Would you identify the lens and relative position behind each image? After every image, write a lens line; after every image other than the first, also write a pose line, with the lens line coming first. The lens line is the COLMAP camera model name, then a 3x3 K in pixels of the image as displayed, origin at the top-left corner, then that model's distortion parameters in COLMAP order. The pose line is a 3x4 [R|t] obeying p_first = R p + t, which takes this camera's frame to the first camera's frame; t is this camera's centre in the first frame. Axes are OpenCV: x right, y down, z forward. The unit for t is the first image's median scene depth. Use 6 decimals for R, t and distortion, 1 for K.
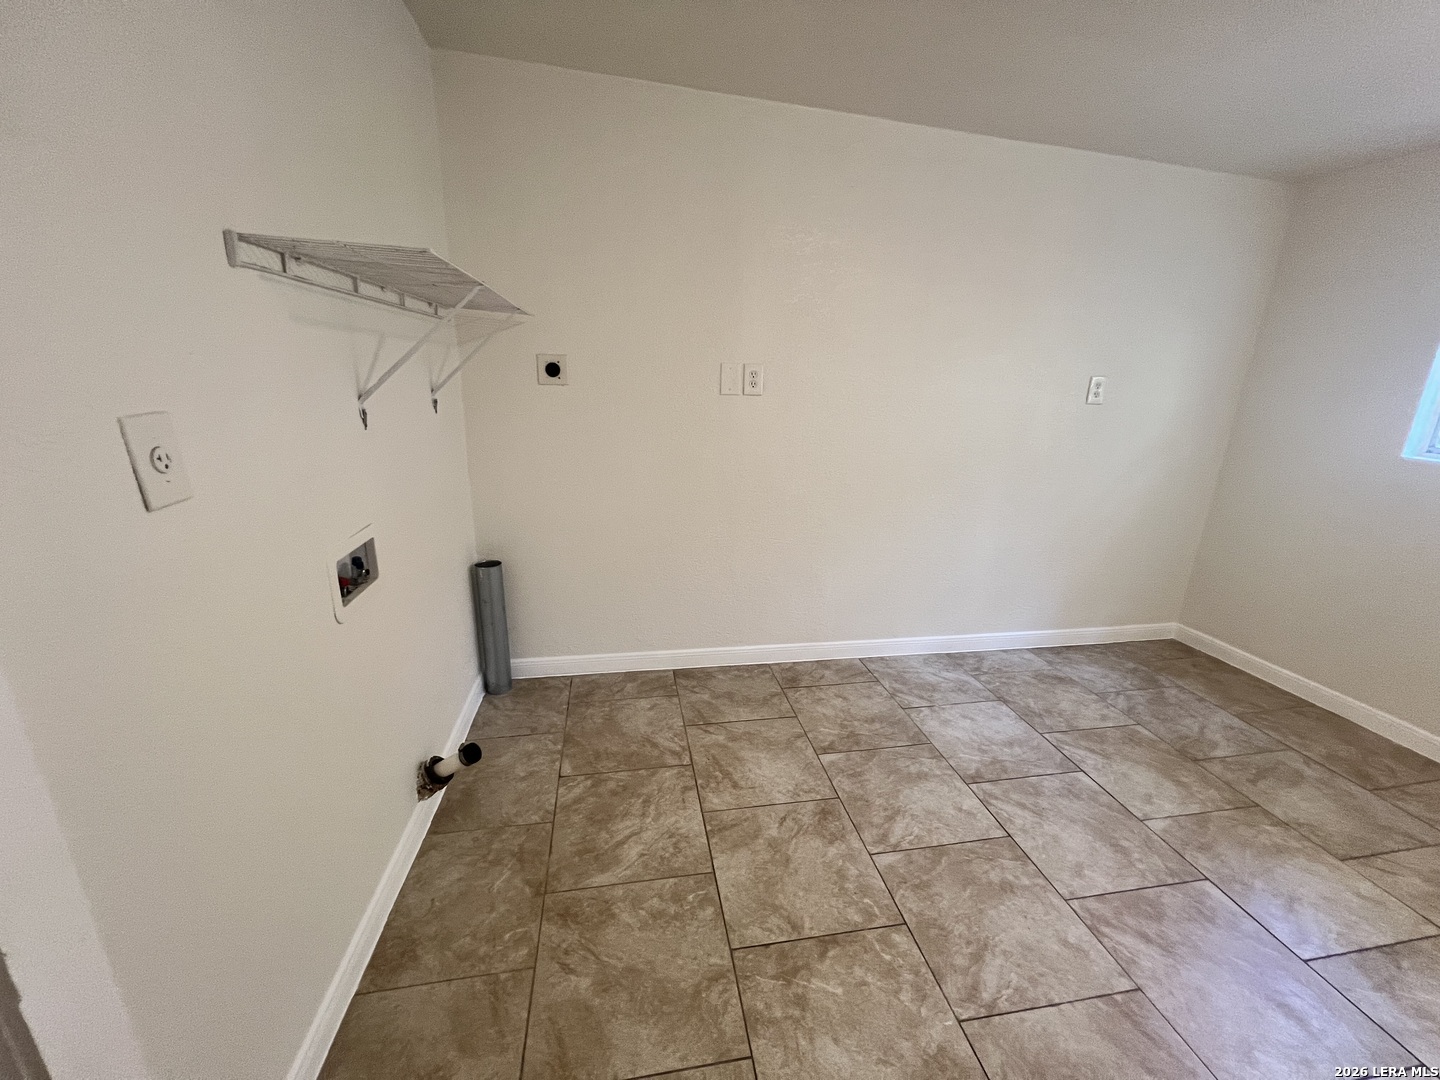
lens RADIAL K [[575.3, 0, 715.4], [0, 575.3, 538.4], [0, 0, 1]] dist [-0.006020, 0.002087]
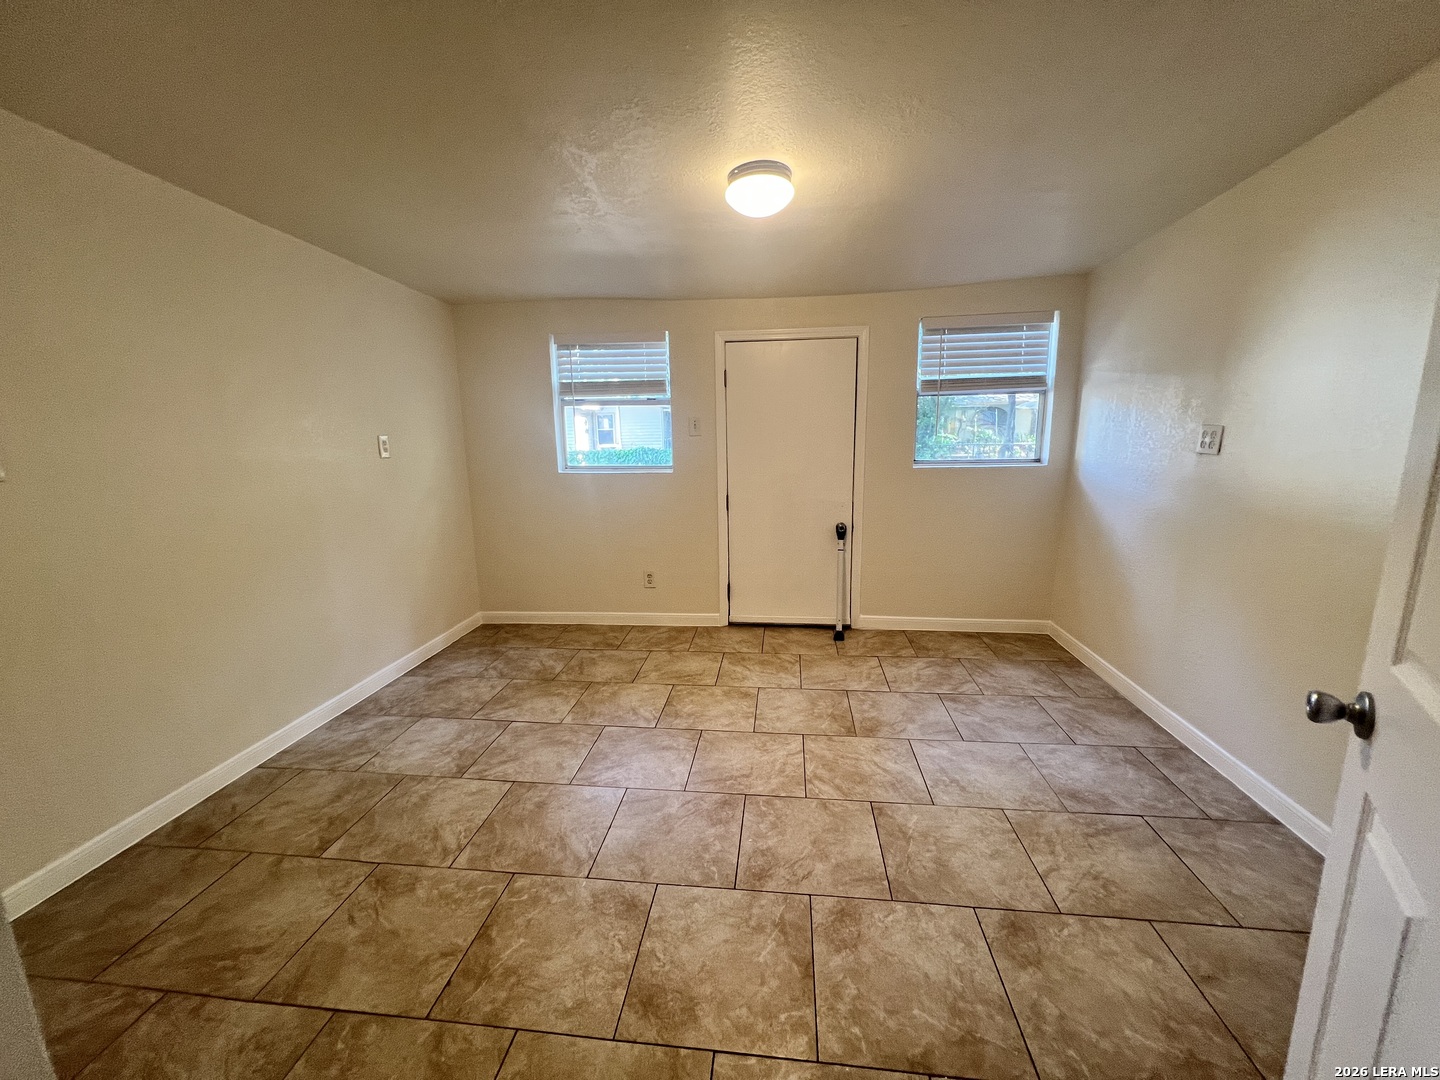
lens RADIAL K [[575.3, 0, 715.4], [0, 575.3, 538.4], [0, 0, 1]] dist [-0.006020, 0.002087]
pose [[0.285065, -0.205755, 0.936164, -0.379463], [0.292283, 0.948831, 0.119538, -0.022071], [-0.912857, 0.239549, 0.330617, 0.018245]]
